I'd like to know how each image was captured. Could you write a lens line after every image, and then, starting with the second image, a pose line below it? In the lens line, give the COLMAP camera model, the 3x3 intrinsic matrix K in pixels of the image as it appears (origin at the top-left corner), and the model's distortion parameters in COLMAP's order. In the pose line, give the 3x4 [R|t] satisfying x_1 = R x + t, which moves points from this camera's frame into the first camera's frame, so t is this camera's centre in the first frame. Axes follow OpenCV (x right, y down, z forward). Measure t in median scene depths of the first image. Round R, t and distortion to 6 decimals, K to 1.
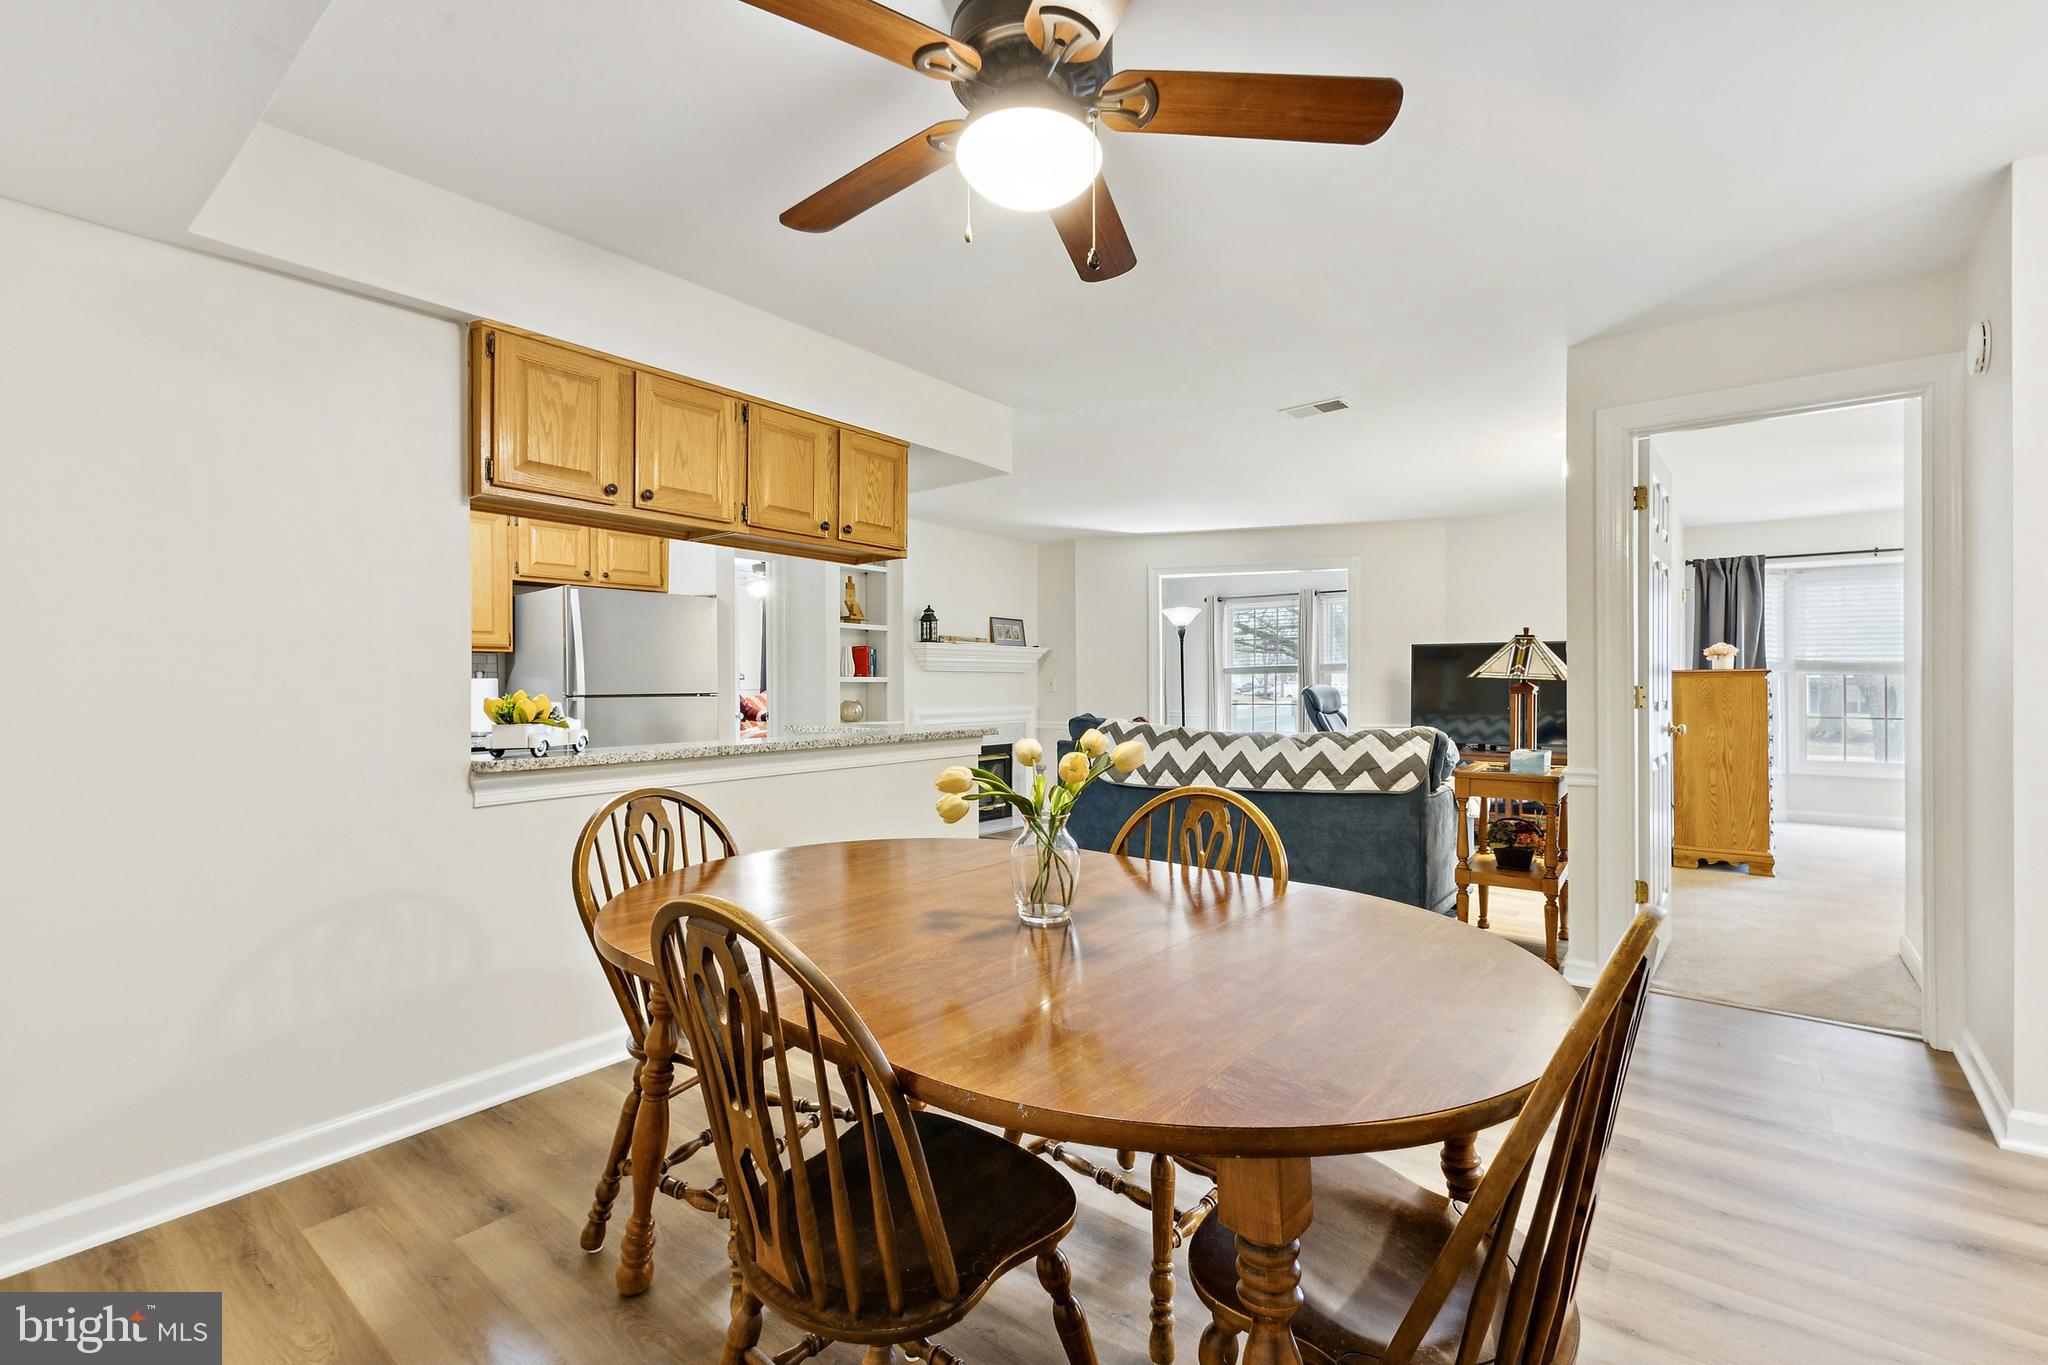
lens RADIAL K [[880.8, 0, 1022.8], [0, 880.8, 681.7], [0, 0, 1]] dist [0.009976, -0.000354]
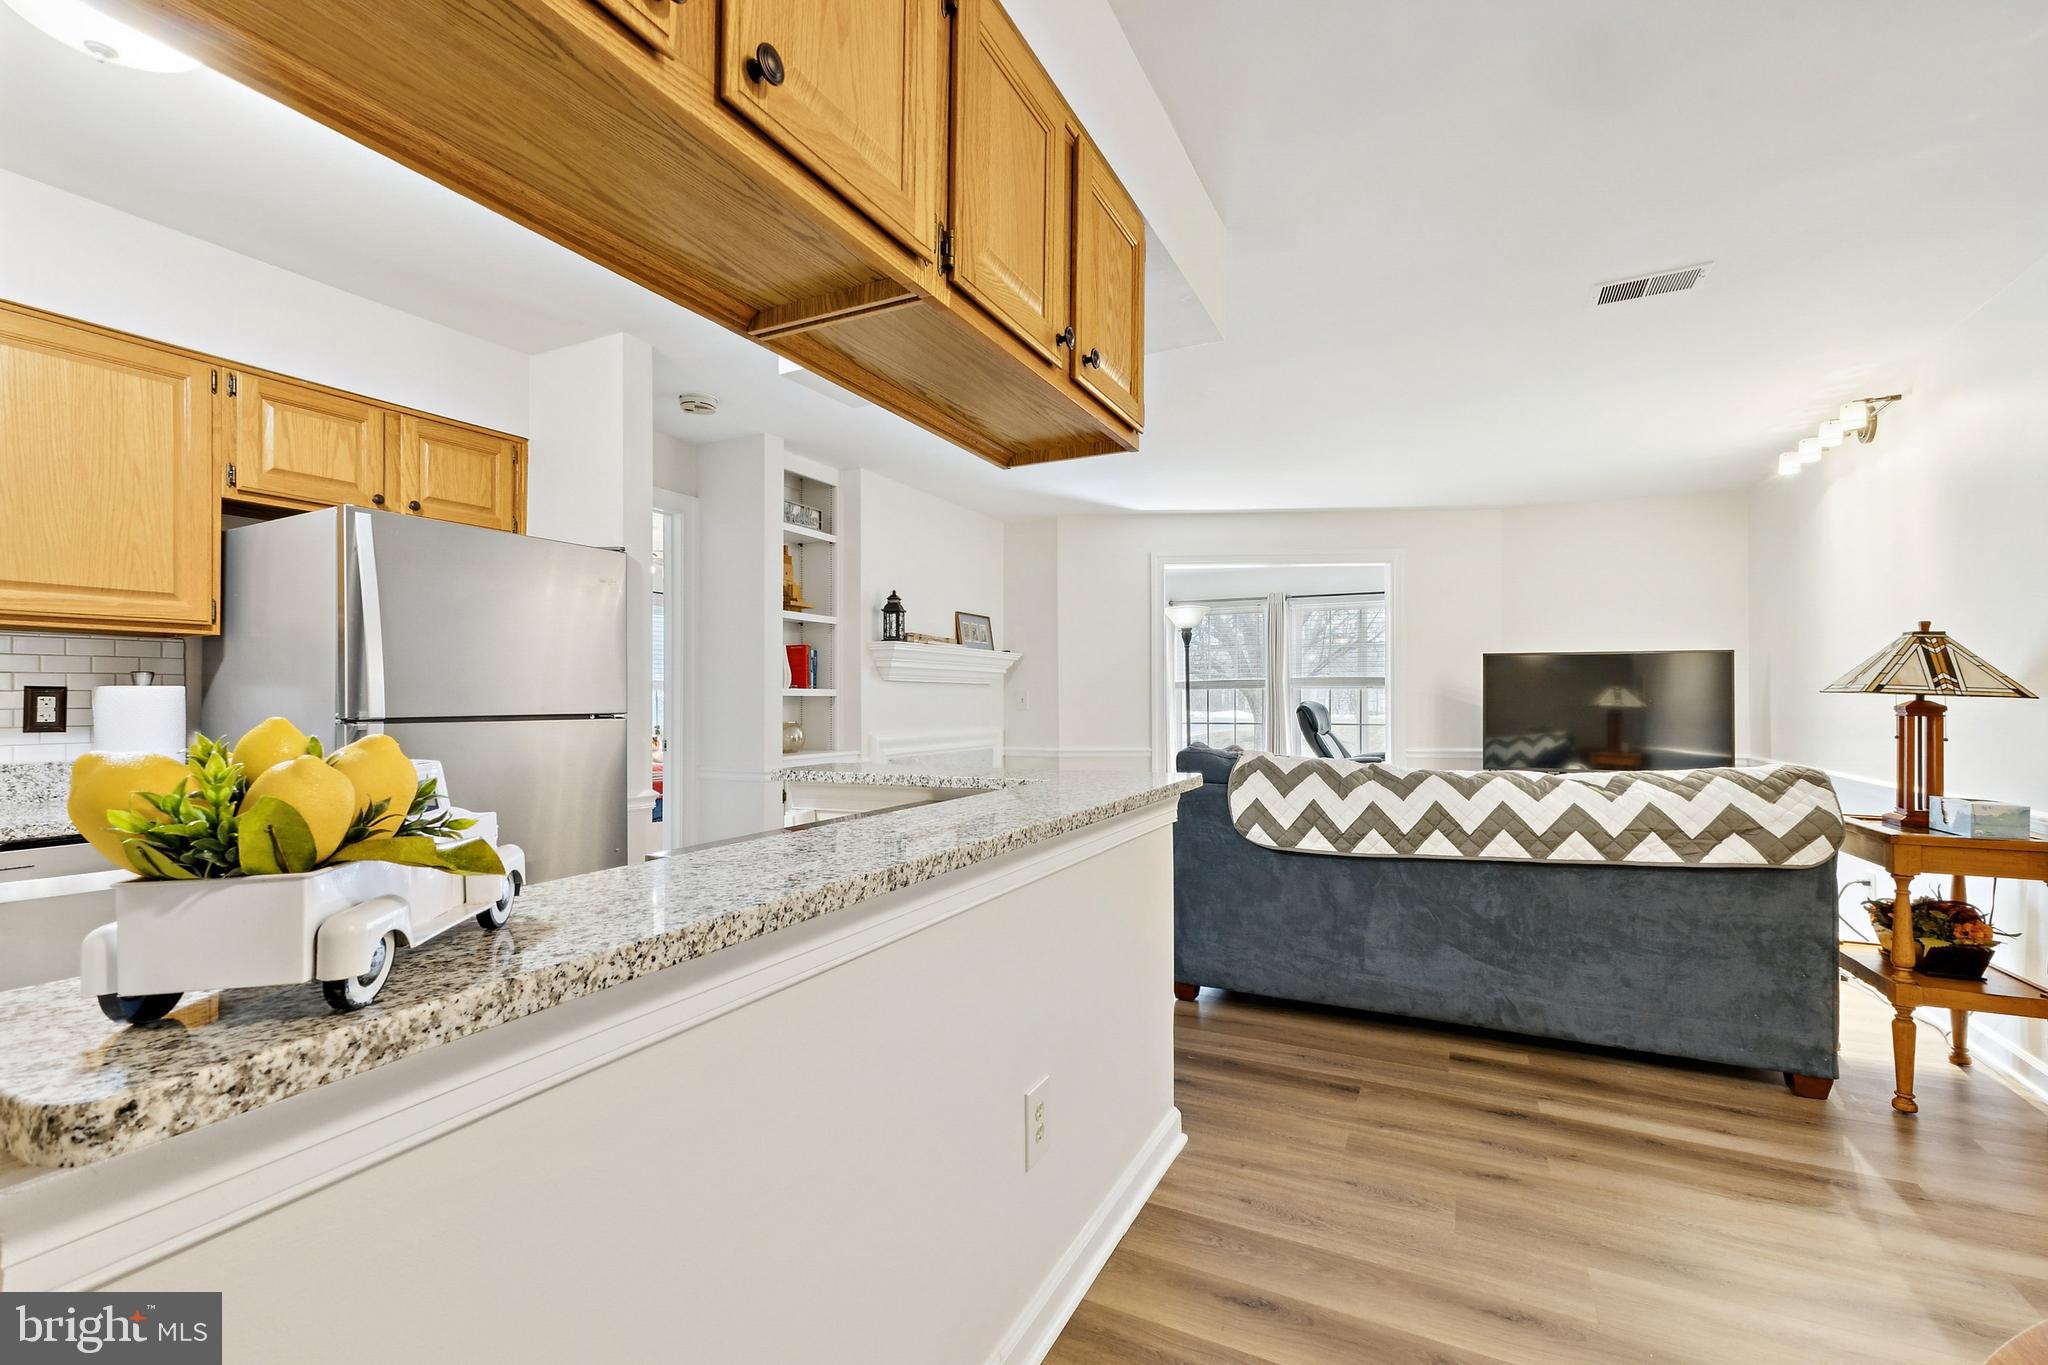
lens RADIAL K [[880.8, 0, 1030.6], [0, 880.8, 682.2], [0, 0, 1]] dist [0.009976, -0.000354]
pose [[0.975730, 0.008559, 0.218808, -0.190912], [-0.004864, 0.999836, -0.017421, 0.001527], [-0.218922, 0.015934, 0.975612, 0.327041]]
